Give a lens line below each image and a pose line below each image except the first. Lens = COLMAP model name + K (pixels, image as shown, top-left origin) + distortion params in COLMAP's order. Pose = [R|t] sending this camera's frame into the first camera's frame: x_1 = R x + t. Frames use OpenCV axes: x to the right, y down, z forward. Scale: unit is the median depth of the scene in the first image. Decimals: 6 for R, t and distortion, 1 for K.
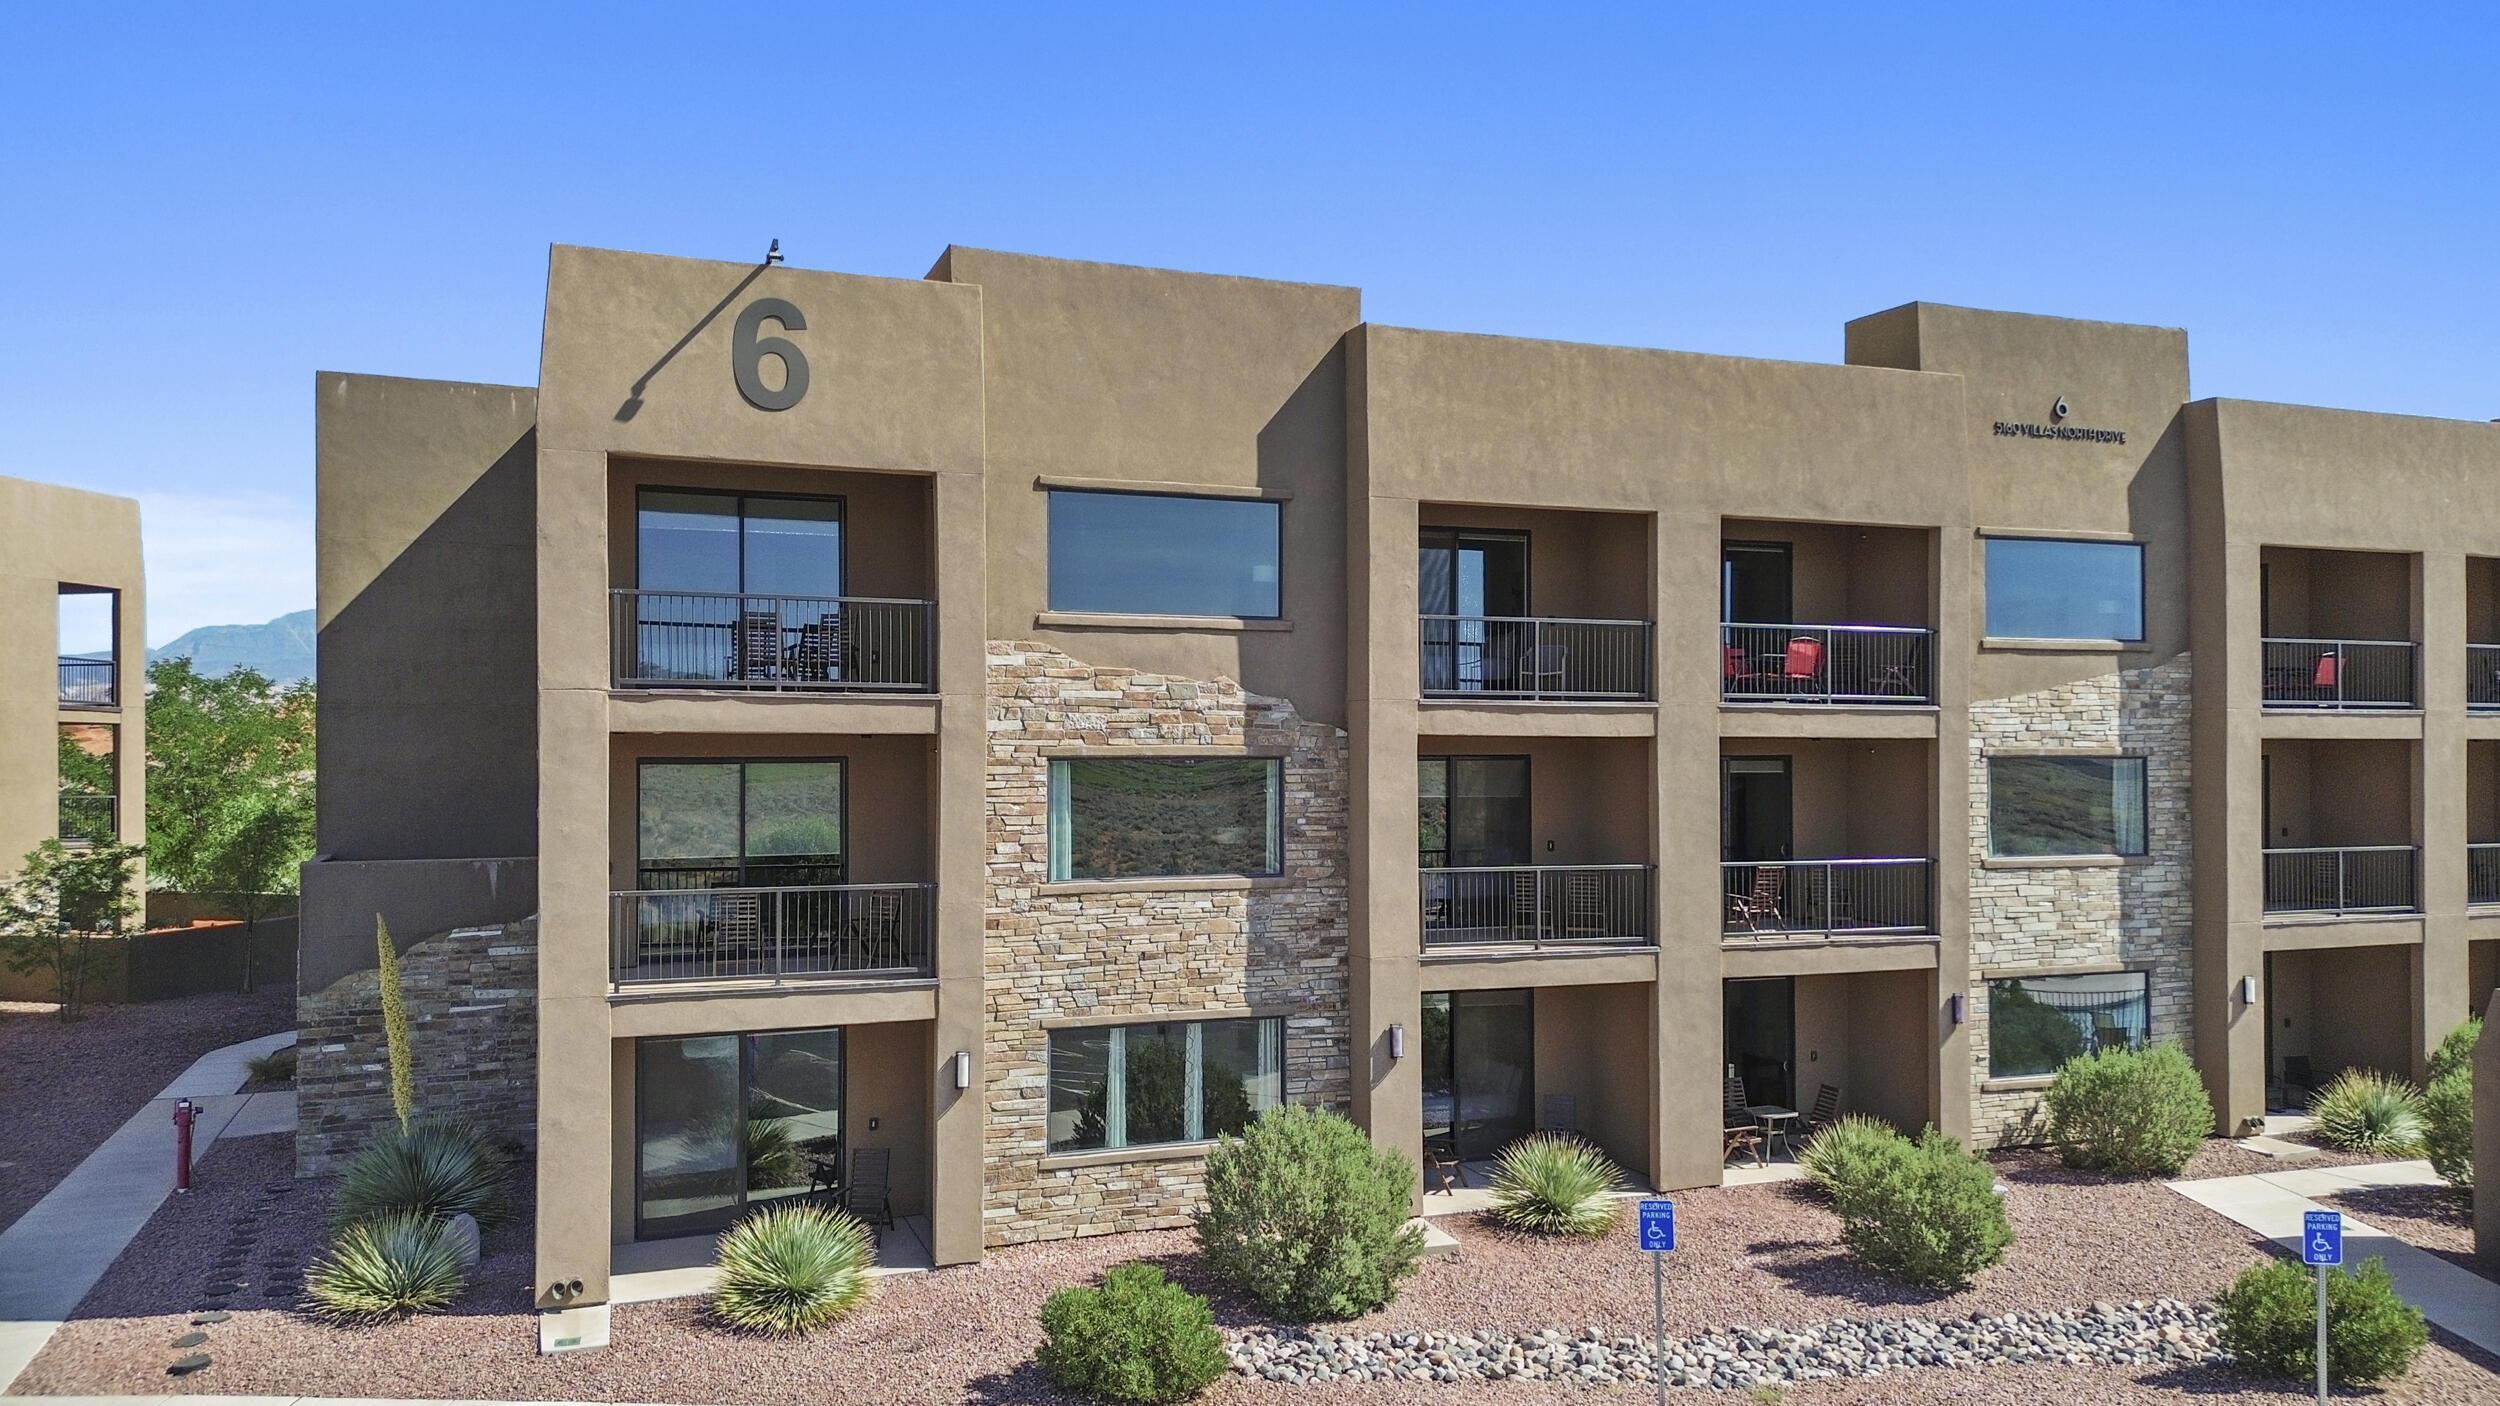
lens RADIAL K [[1739.2, 0, 1238.2], [0, 1739.2, 748.8], [0, 0, 1]] dist [0.078835, -0.082968]
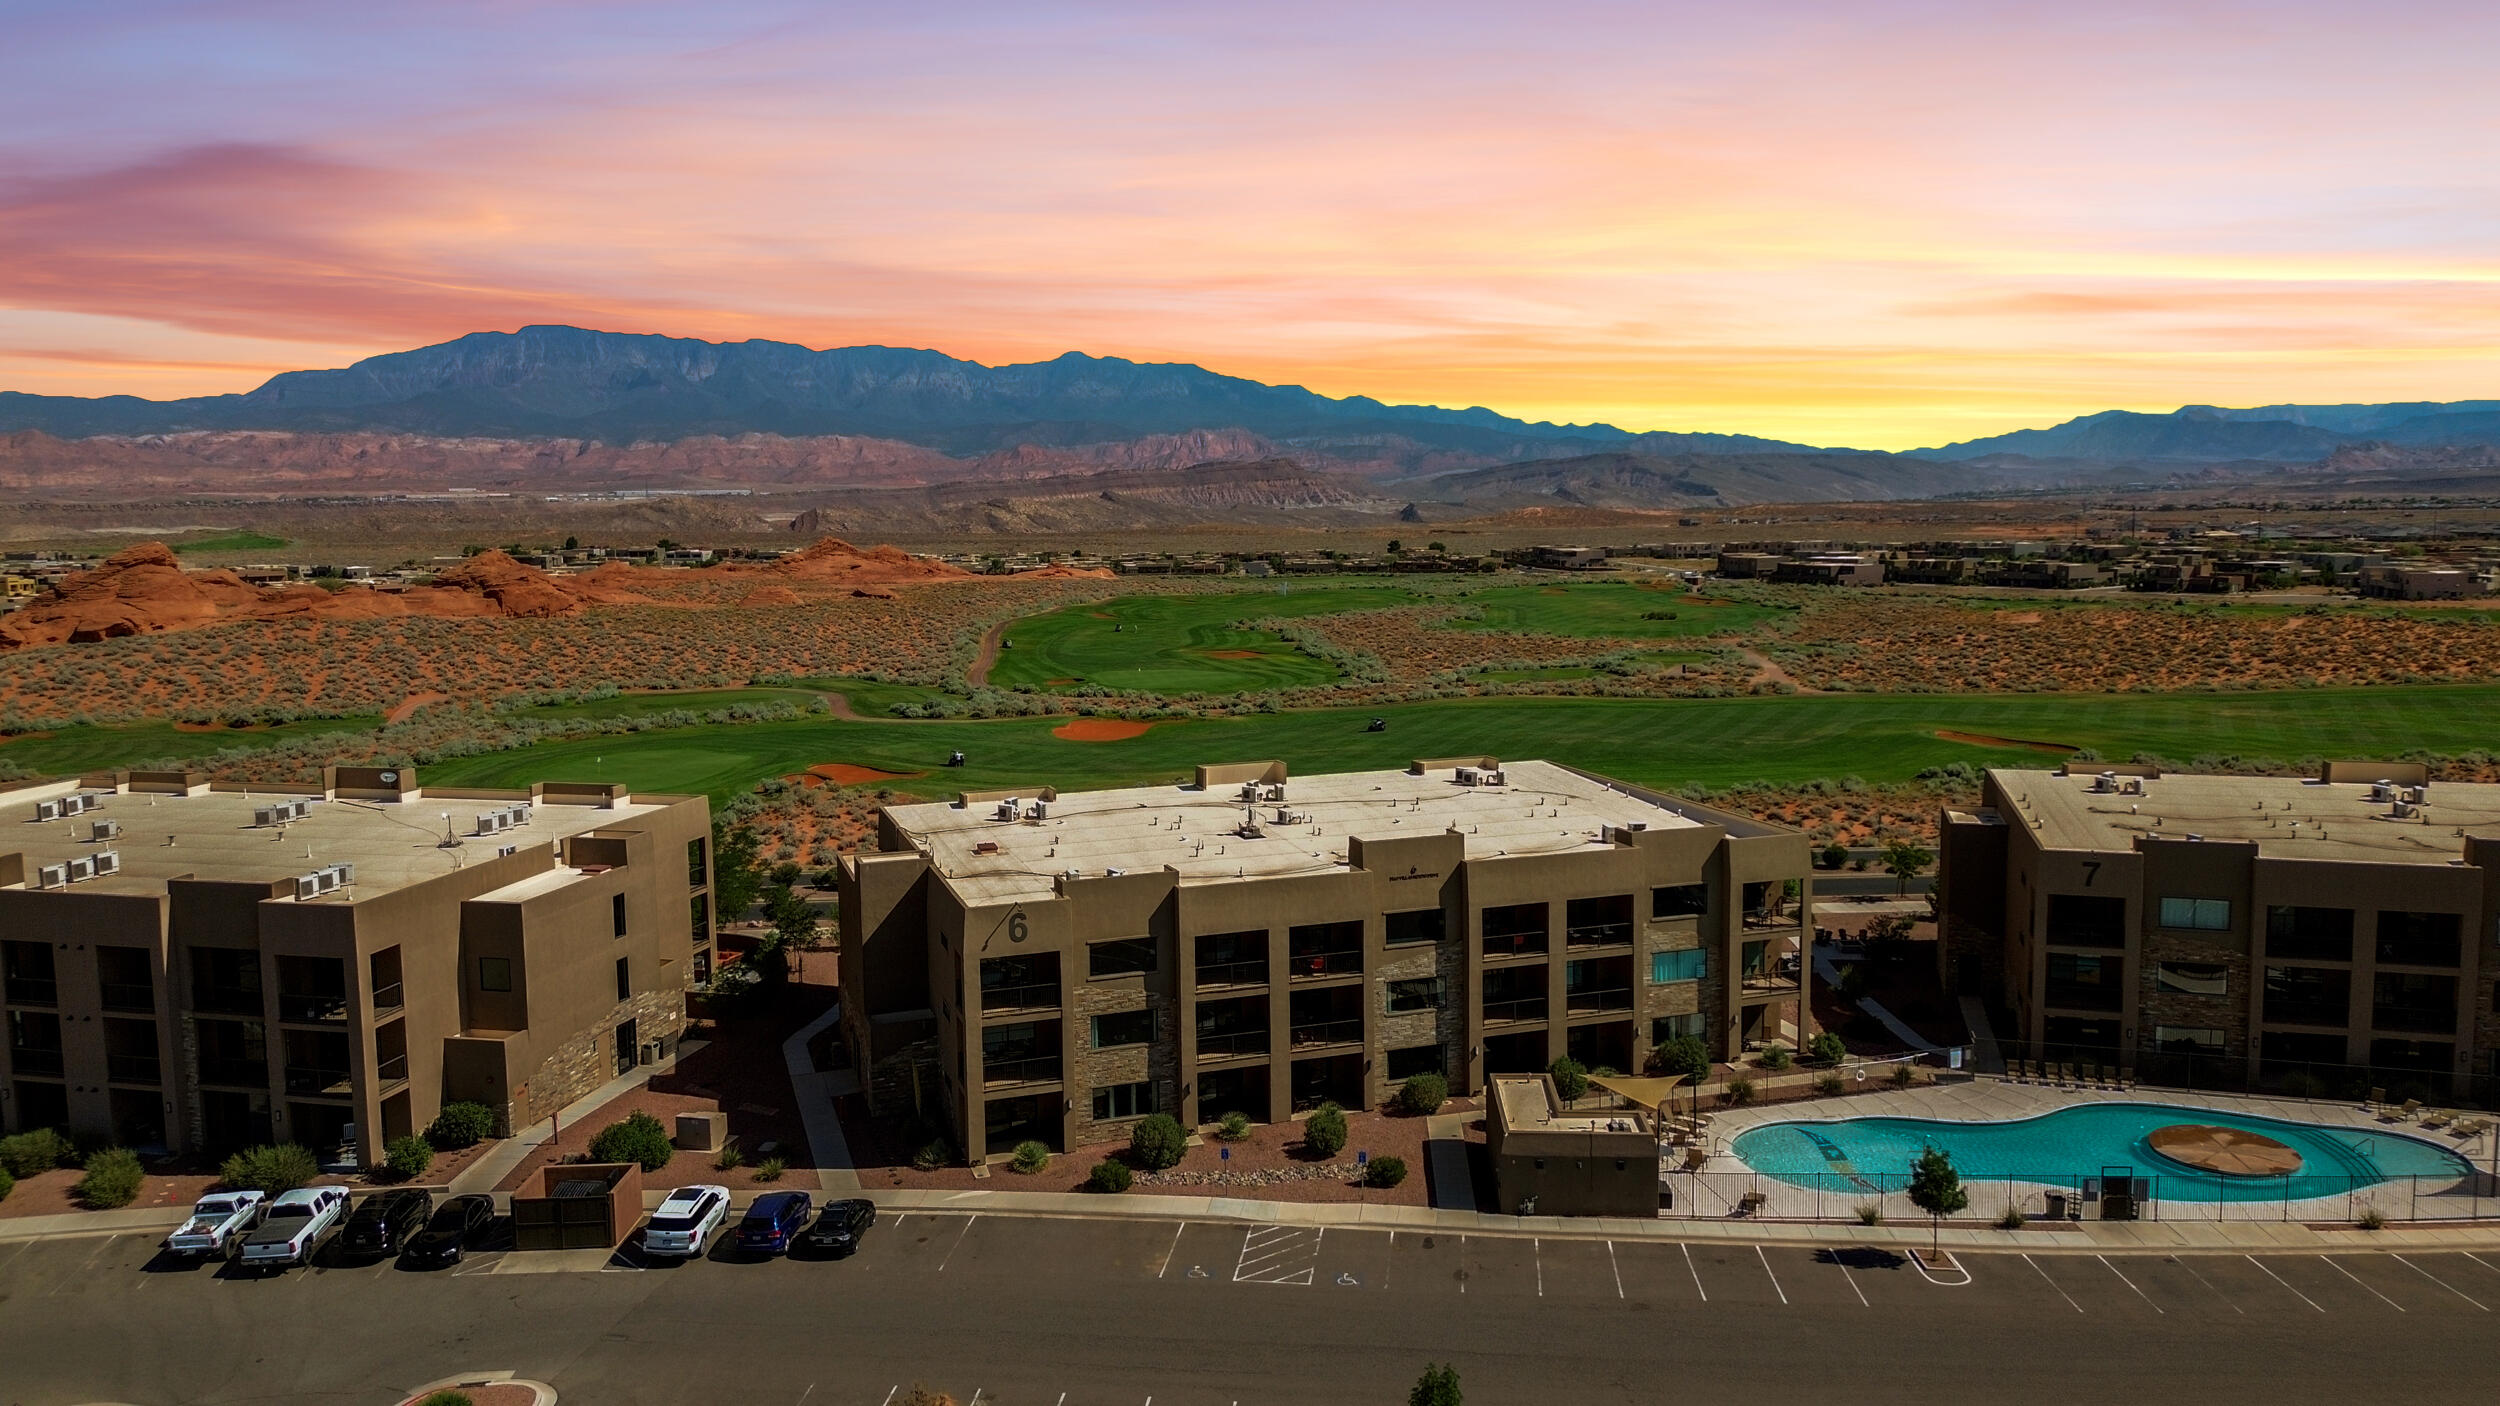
lens RADIAL K [[1752.9, 0, 1258.0], [0, 1752.9, 692.1], [0, 0, 1]] dist [0.081595, -0.090801]
pose [[0.999874, -0.009226, -0.012890, 0.283213], [0.010660, 0.993188, 0.116034, -1.049926], [0.011732, -0.116156, 0.993162, -2.476663]]
